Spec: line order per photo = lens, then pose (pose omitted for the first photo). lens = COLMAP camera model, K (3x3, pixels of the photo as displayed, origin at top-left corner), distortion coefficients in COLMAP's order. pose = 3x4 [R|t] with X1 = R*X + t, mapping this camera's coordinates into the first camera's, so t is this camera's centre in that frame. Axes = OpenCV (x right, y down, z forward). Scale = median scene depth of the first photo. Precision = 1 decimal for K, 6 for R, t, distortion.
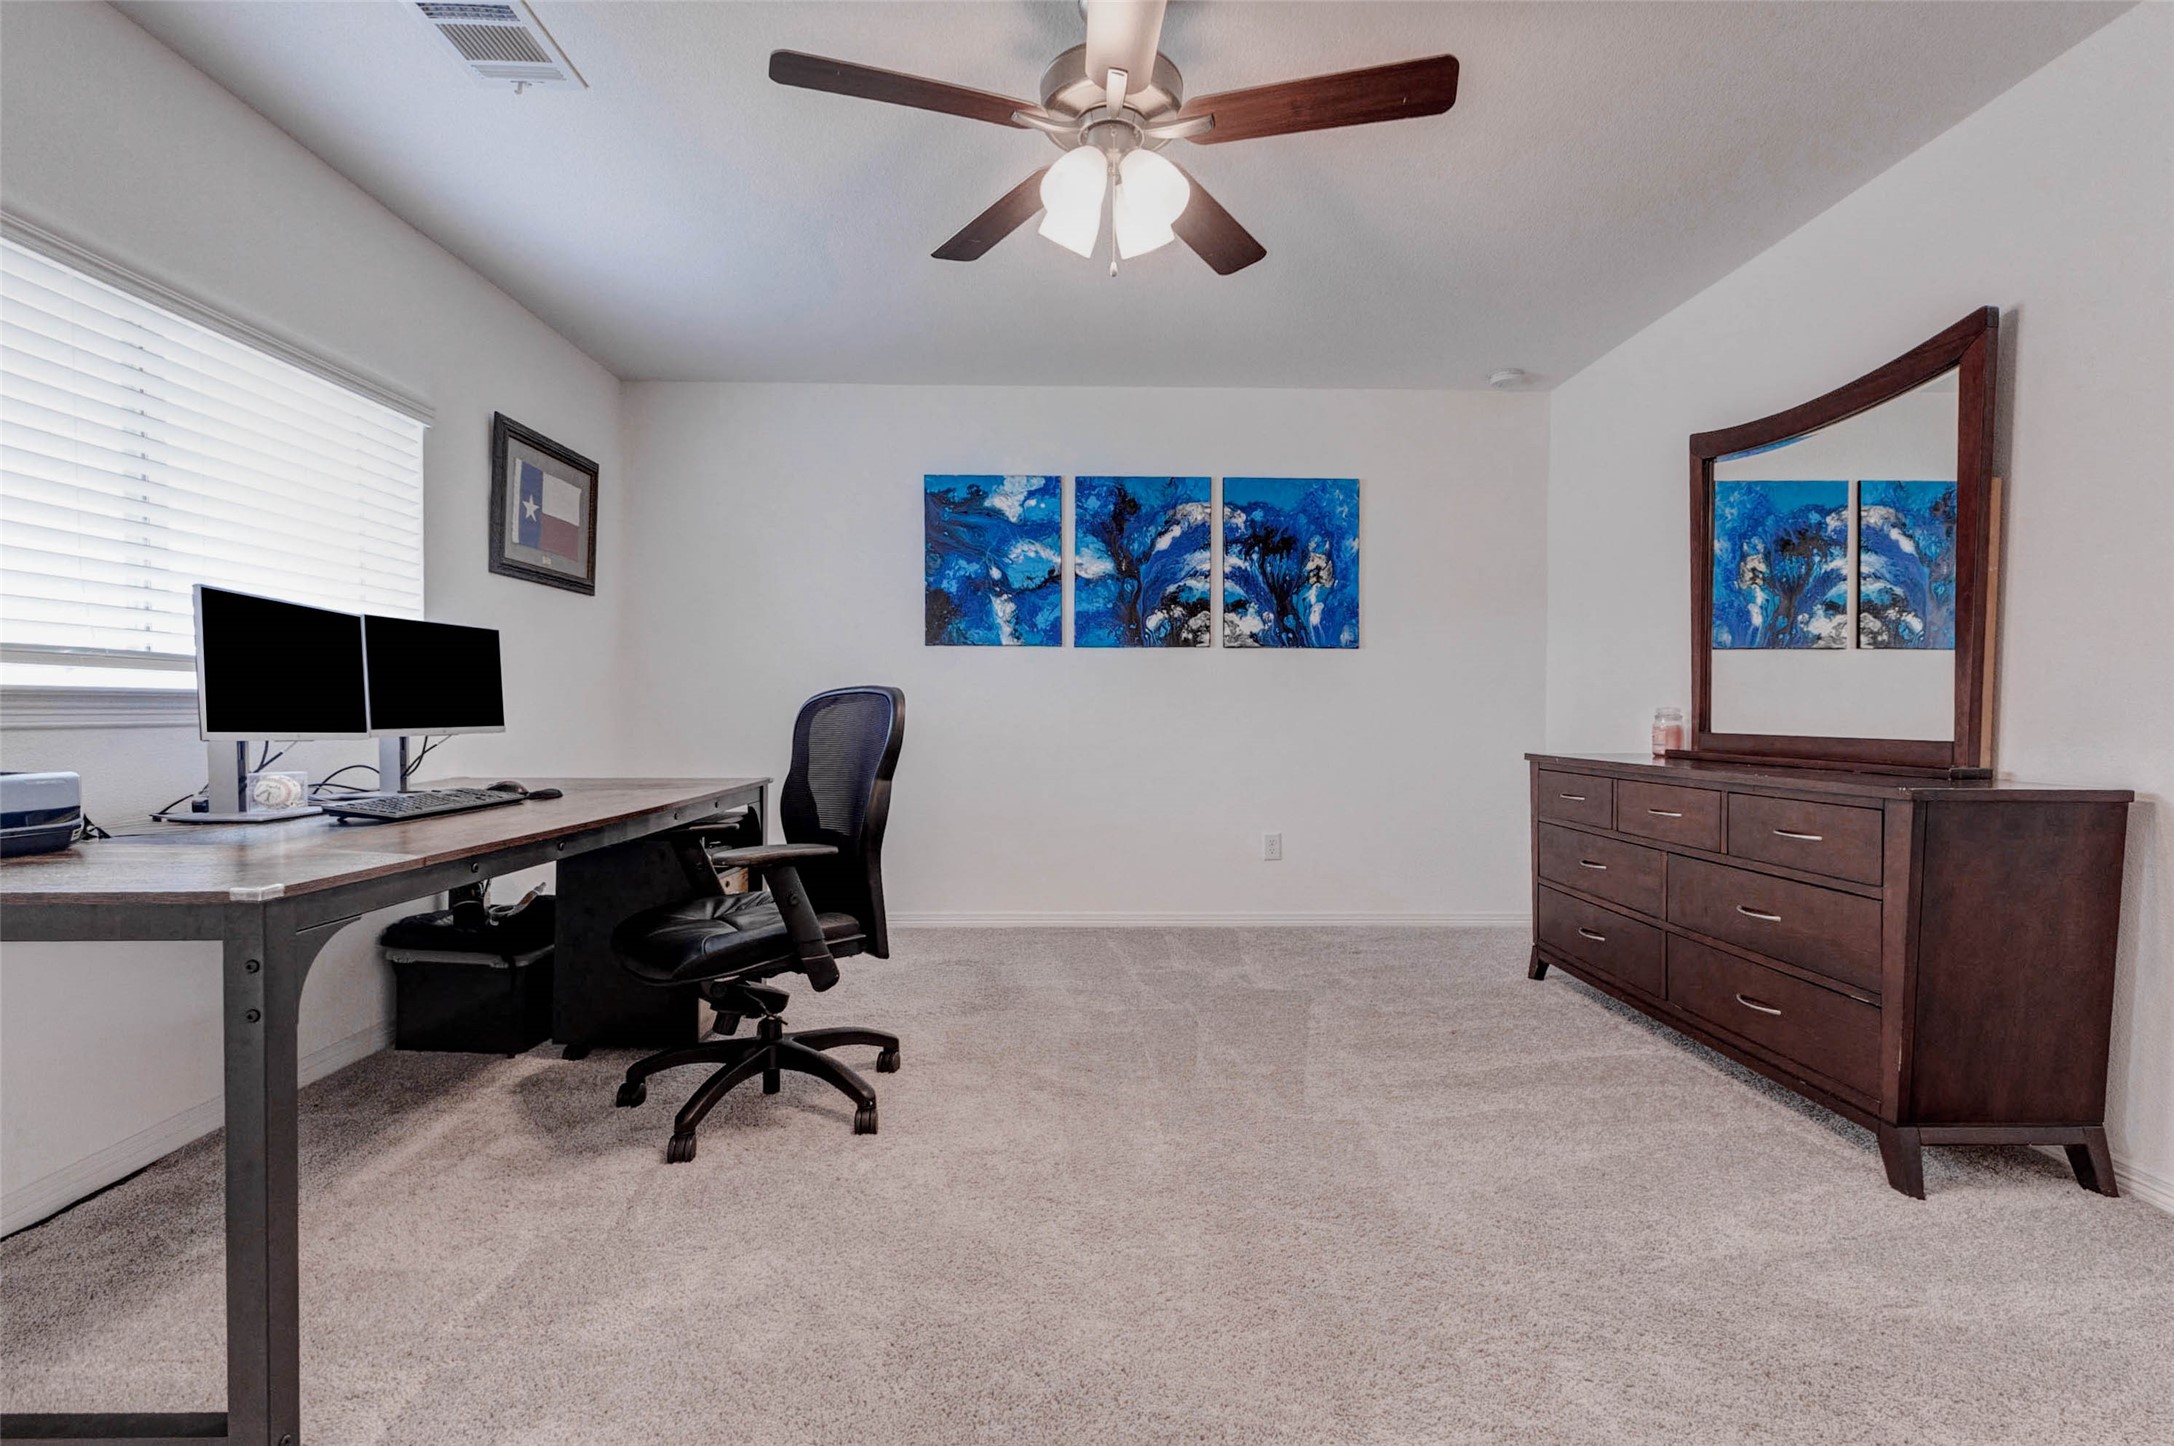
lens RADIAL K [[968.3, 0, 1067.1], [0, 968.3, 722.6], [0, 0, 1]] dist [0.003201, 0.003596]
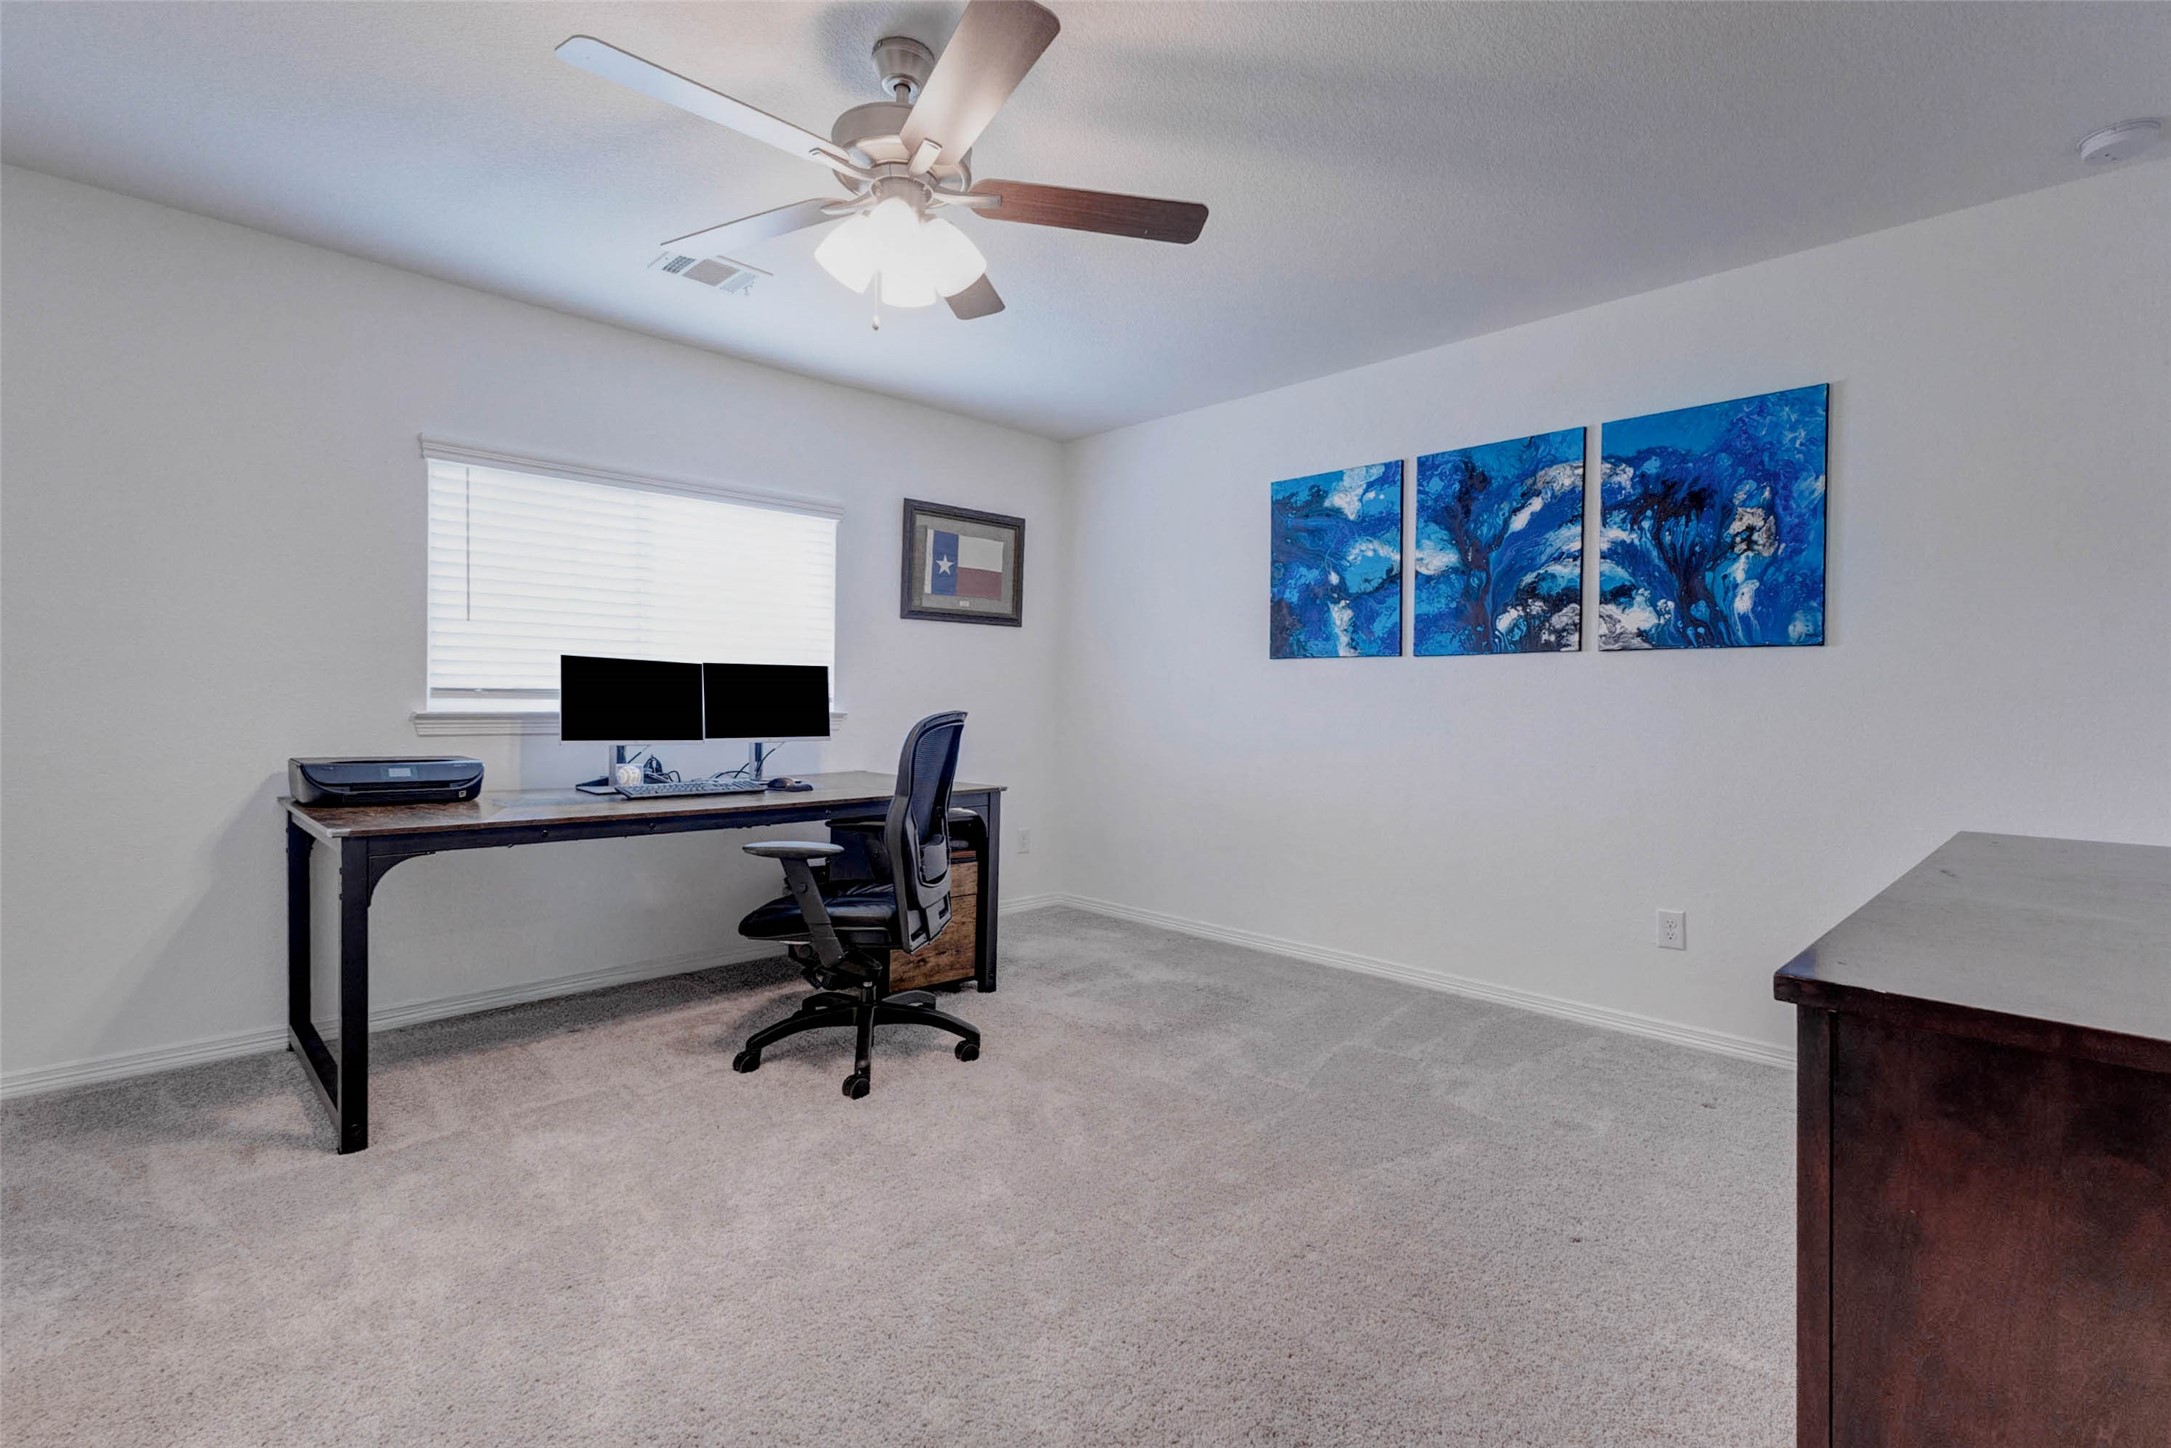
lens RADIAL K [[967.0, 0, 1063.2], [0, 967.0, 713.2], [0, 0, 1]] dist [0.003201, 0.003596]
pose [[0.696532, 0.011667, -0.717431, 0.411372], [-0.018598, 0.999825, -0.001796, -0.020775], [0.717284, 0.014594, 0.696628, 0.185490]]
